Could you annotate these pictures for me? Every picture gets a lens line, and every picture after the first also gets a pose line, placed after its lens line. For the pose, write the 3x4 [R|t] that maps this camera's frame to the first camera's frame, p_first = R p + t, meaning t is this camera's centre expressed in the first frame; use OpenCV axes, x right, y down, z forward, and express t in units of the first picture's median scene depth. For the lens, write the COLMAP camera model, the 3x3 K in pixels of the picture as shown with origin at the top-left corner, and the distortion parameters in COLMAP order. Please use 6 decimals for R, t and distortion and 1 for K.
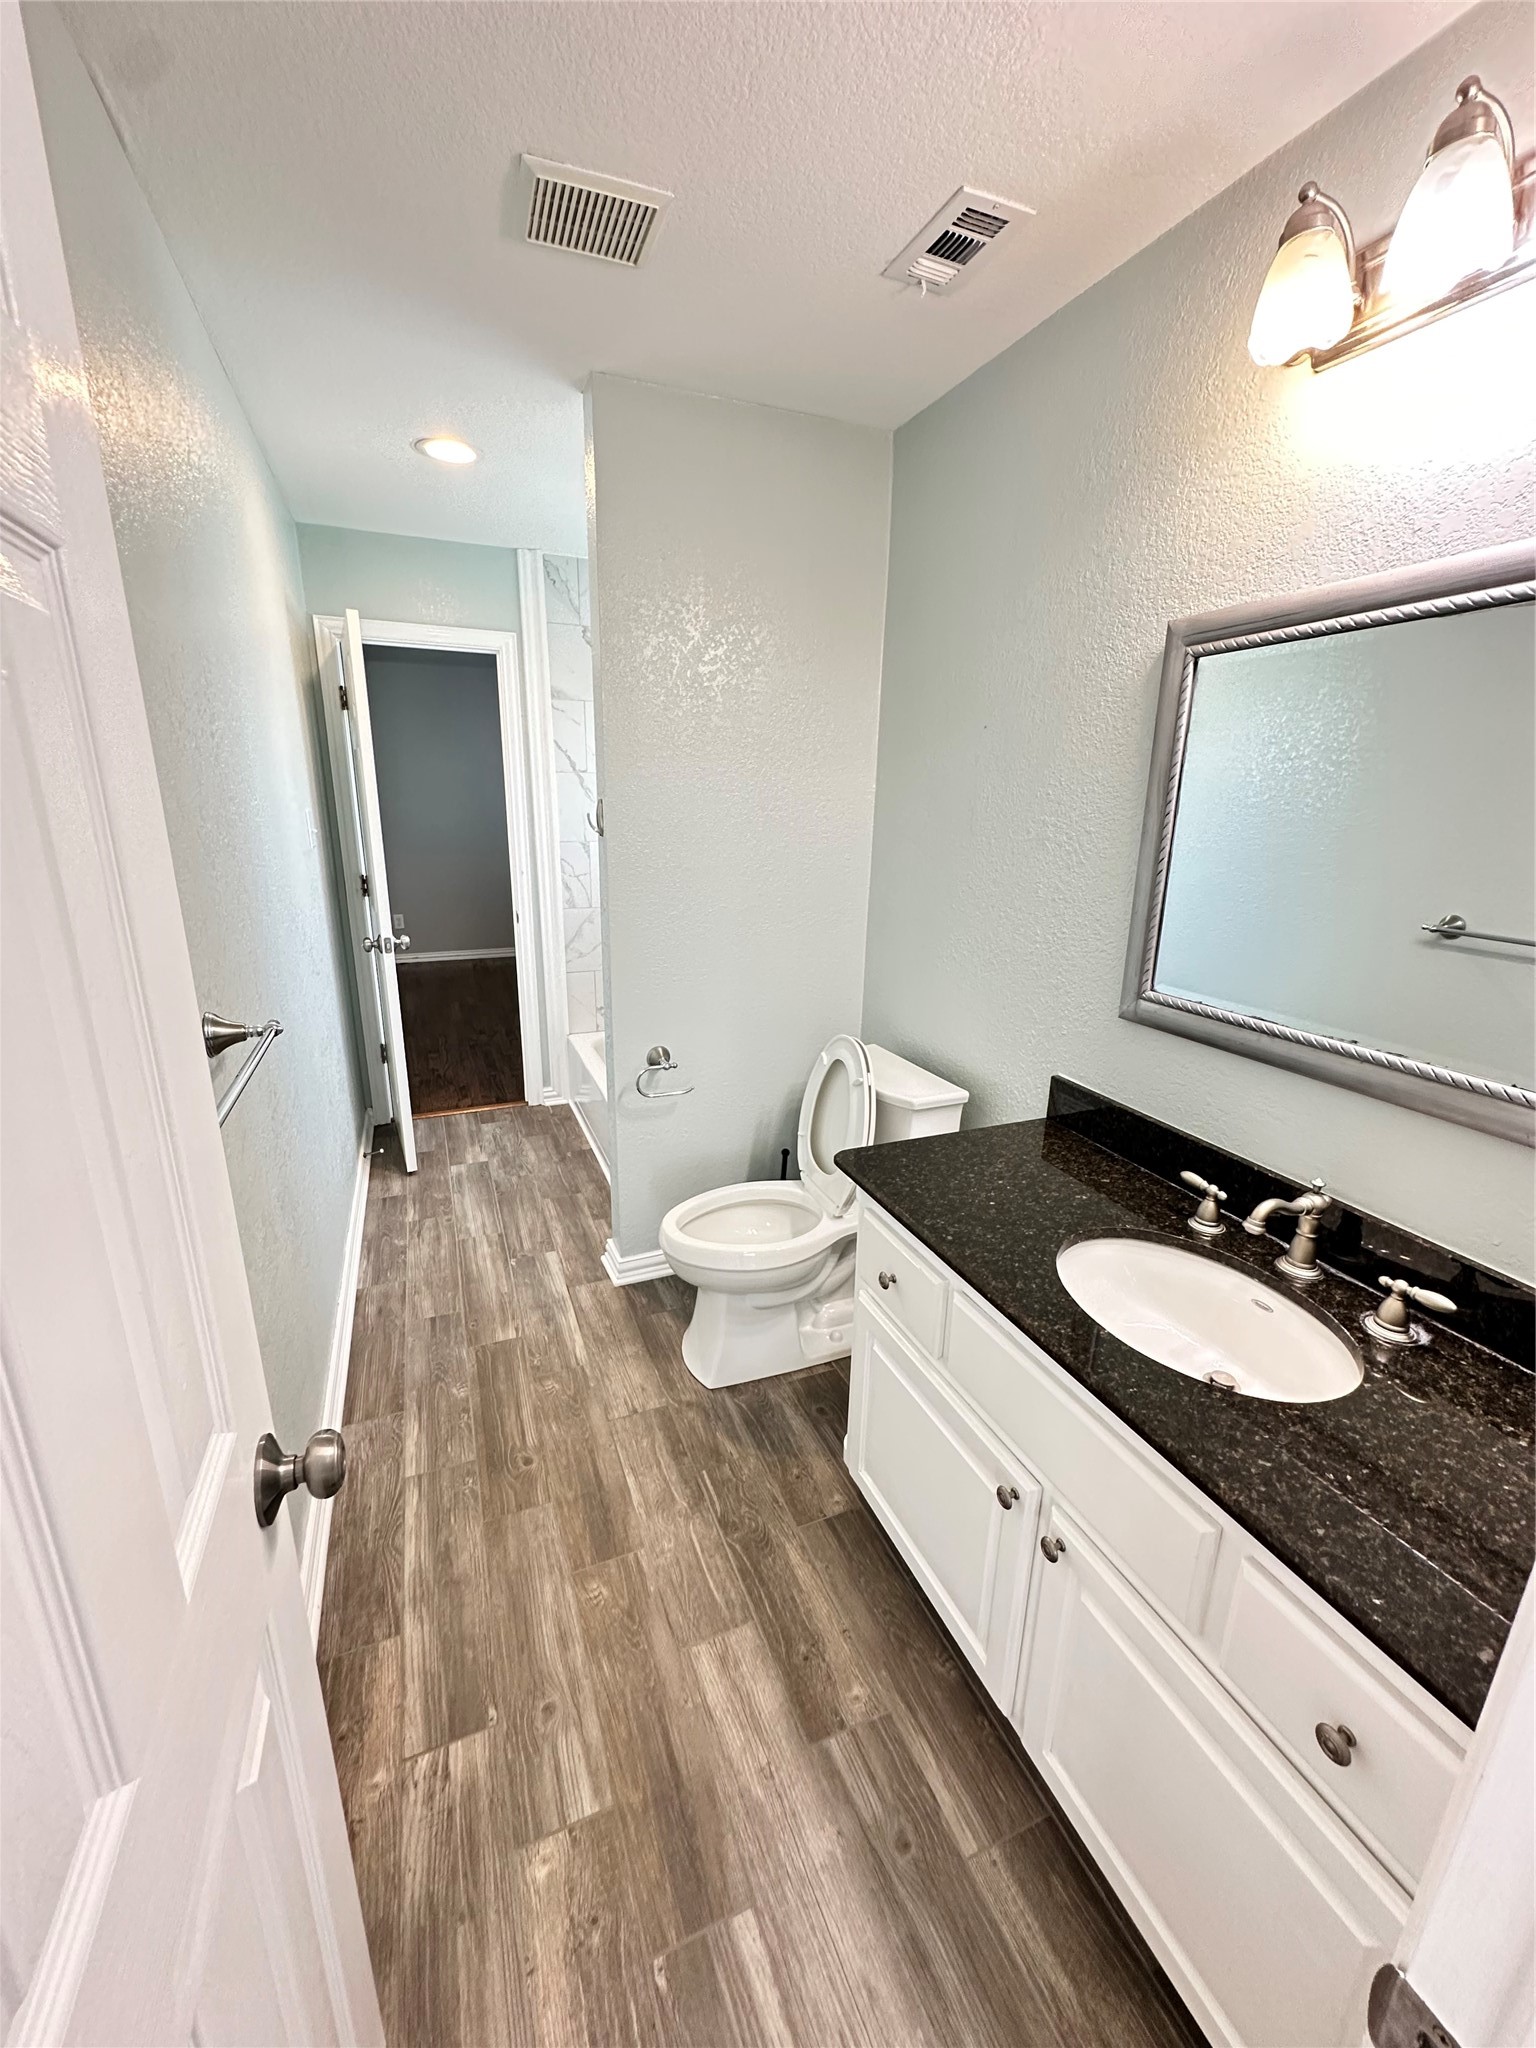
lens RADIAL K [[816.7, 0, 766.0], [0, 816.7, 1023.6], [0, 0, 1]] dist [-0.001378, 0.000061]
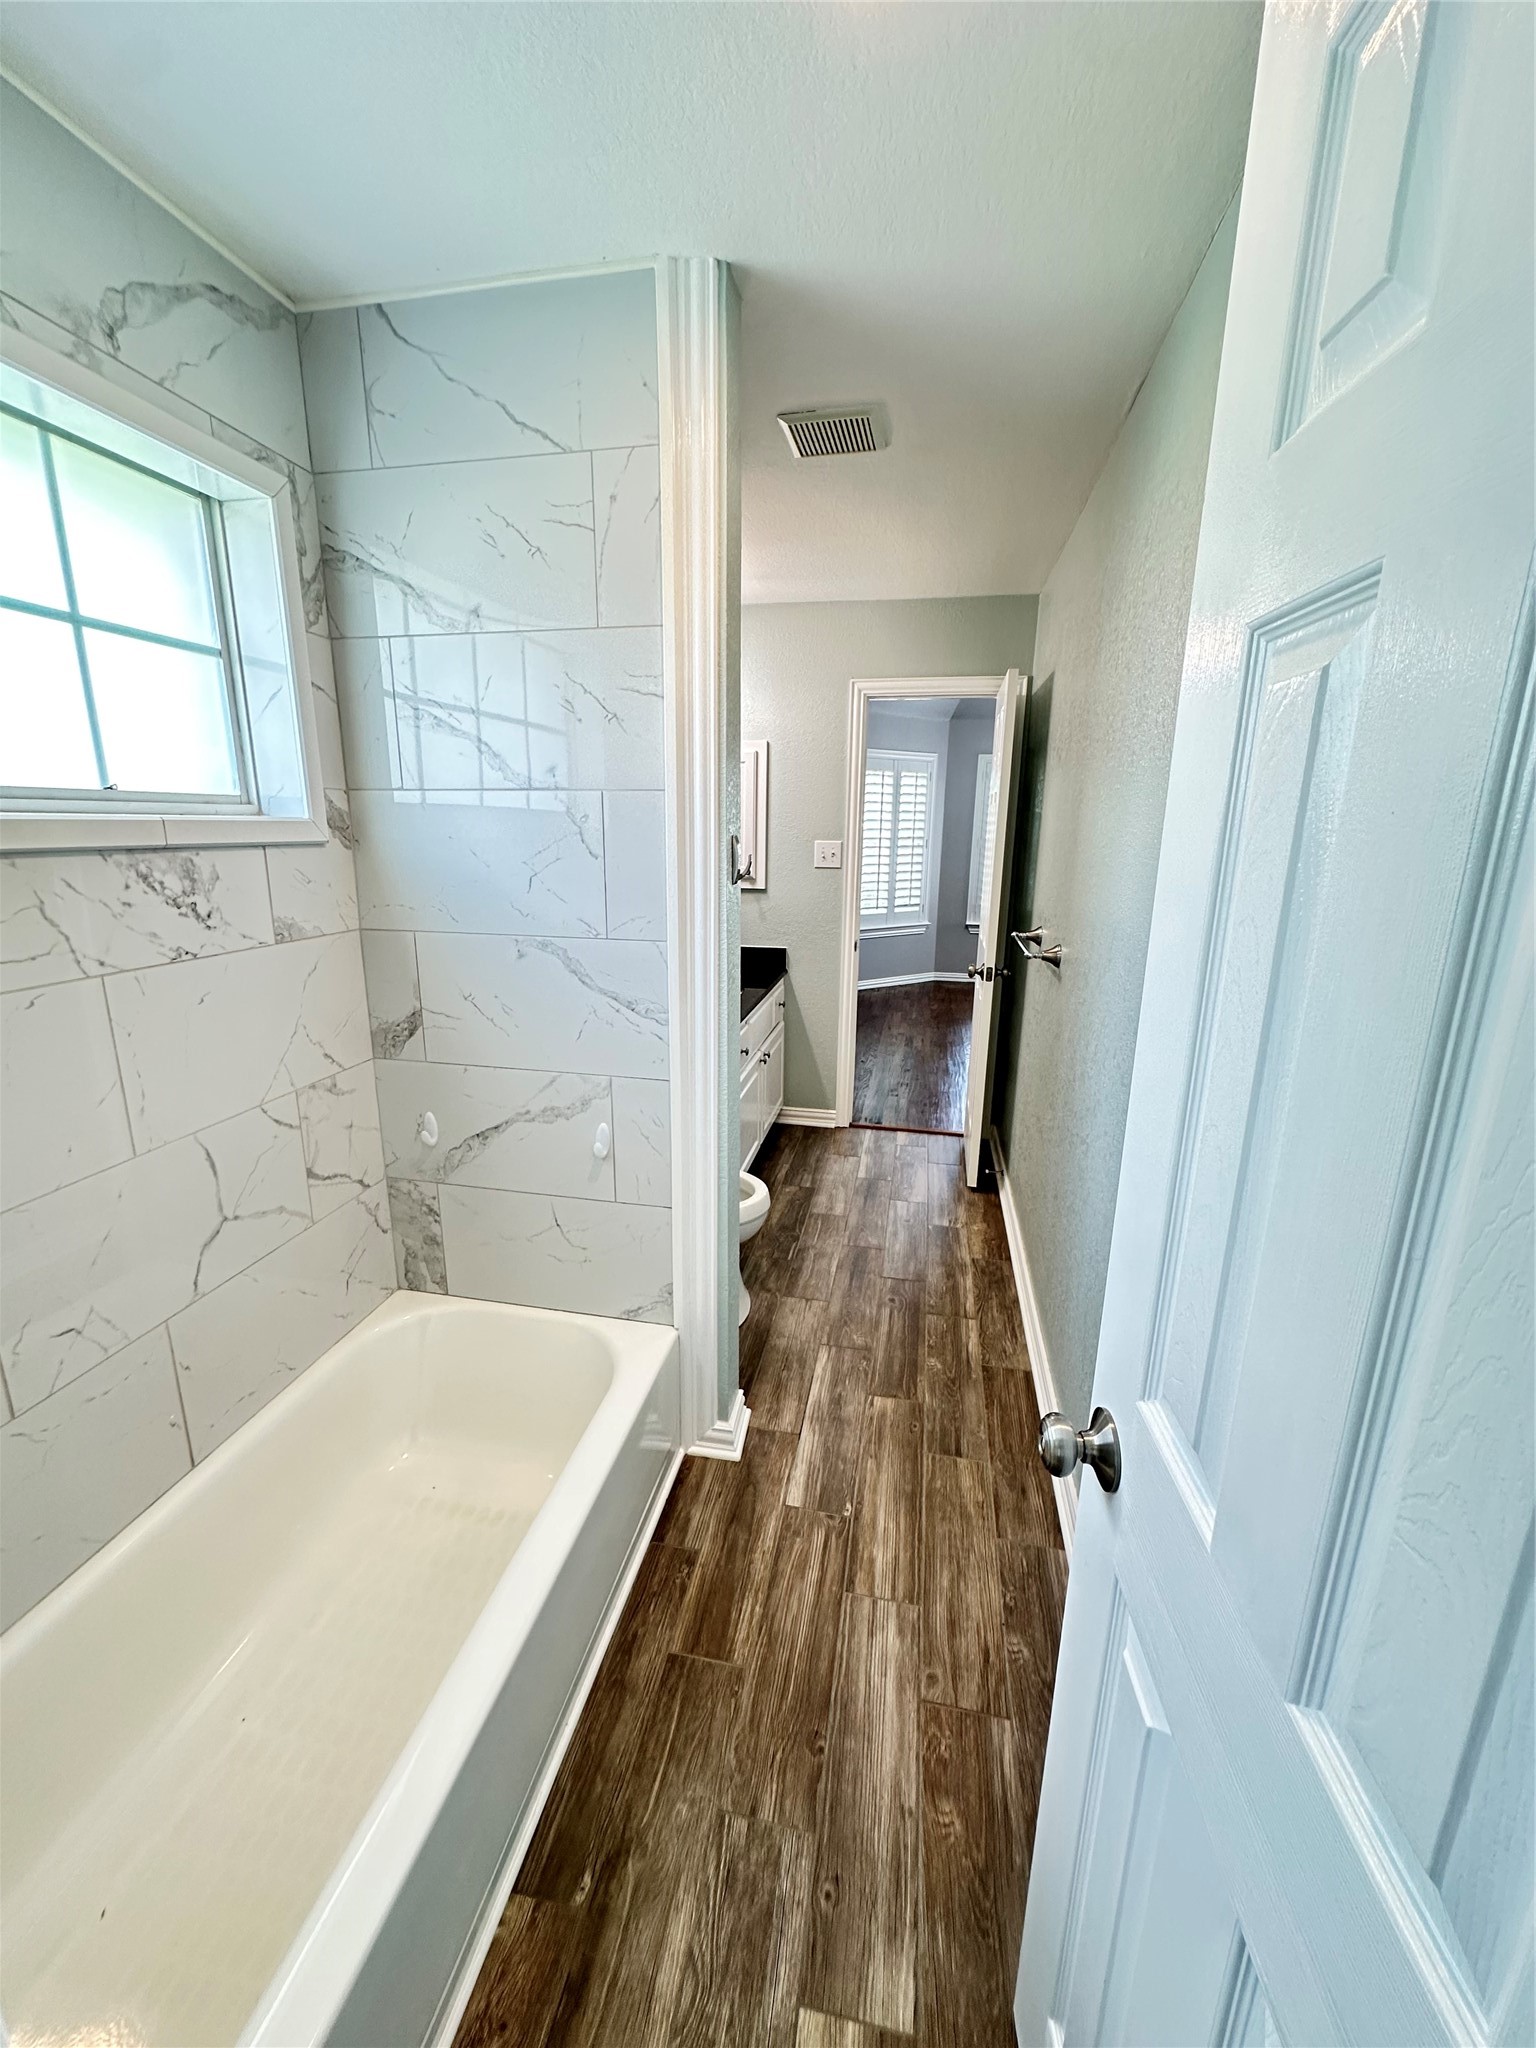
lens RADIAL K [[816.7, 0, 761.8], [0, 816.7, 1019.1], [0, 0, 1]] dist [-0.001378, 0.000061]
pose [[-0.828474, -0.161672, 0.536184, -0.665625], [0.124675, 0.880153, 0.458025, -0.476430], [-0.545974, 0.446310, -0.709027, 1.621509]]
